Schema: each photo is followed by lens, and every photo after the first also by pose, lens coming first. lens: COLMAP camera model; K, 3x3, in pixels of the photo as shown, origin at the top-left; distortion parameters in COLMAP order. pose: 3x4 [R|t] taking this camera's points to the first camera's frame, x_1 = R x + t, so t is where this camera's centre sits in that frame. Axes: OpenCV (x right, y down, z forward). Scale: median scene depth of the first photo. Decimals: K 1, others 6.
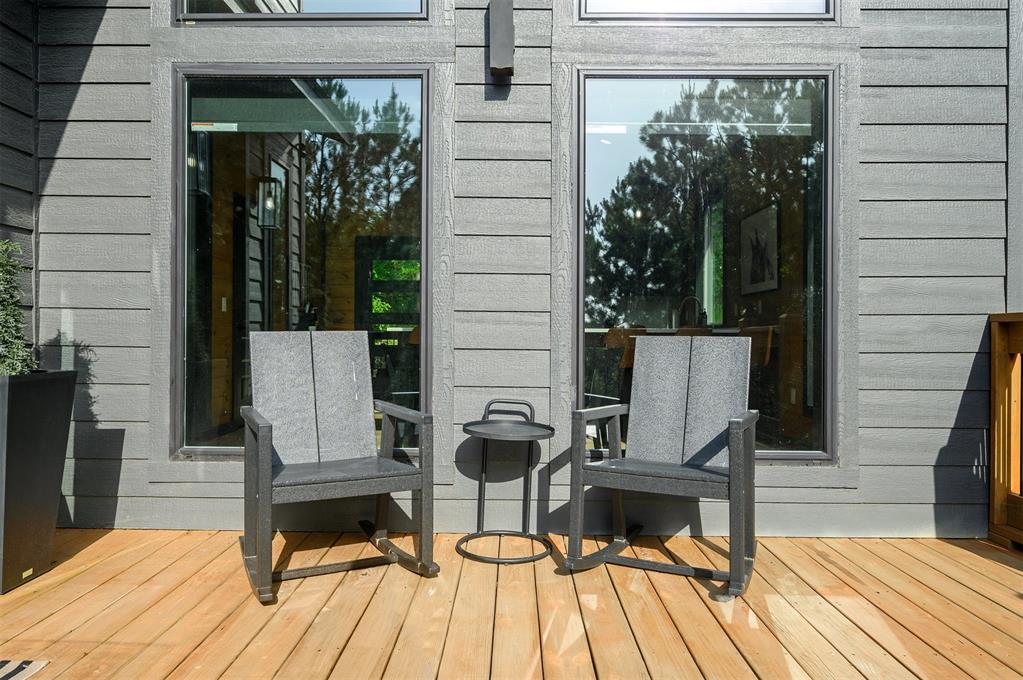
lens RADIAL K [[725.1, 0, 511.5], [0, 725.1, 340.0], [0, 0, 1]] dist [-0.006205, -0.002506]
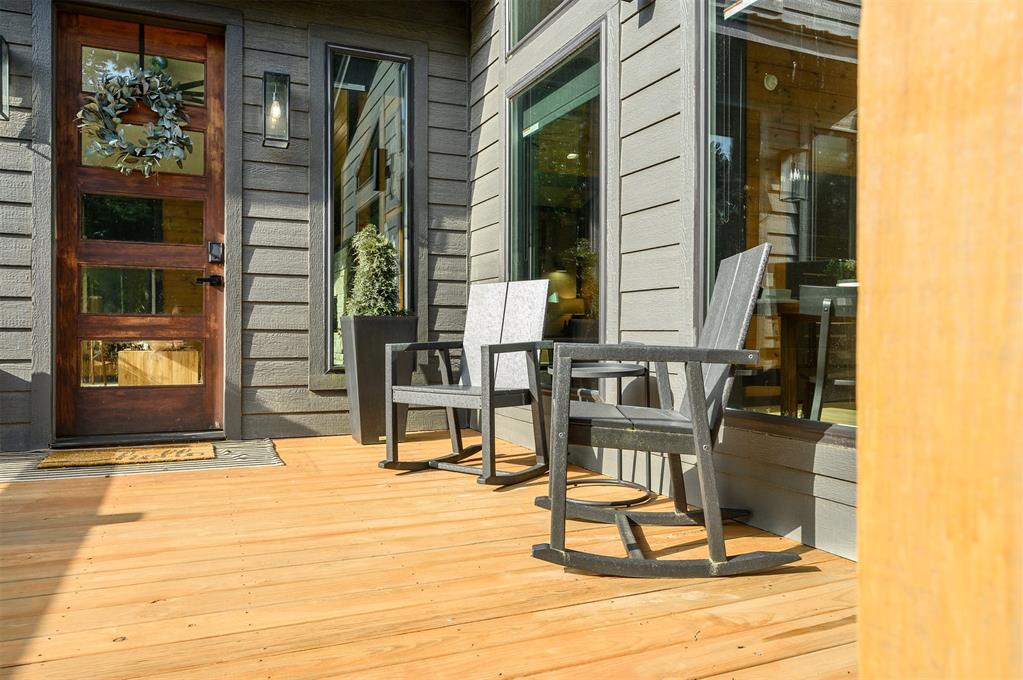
lens RADIAL K [[725.1, 0, 511.5], [0, 725.1, 340.0], [0, 0, 1]] dist [-0.006205, -0.002506]
pose [[0.411359, 0.000657, -0.911473, 0.766152], [-0.008126, 0.999963, -0.002946, 0.081676], [0.911437, 0.008618, 0.411349, 0.466636]]
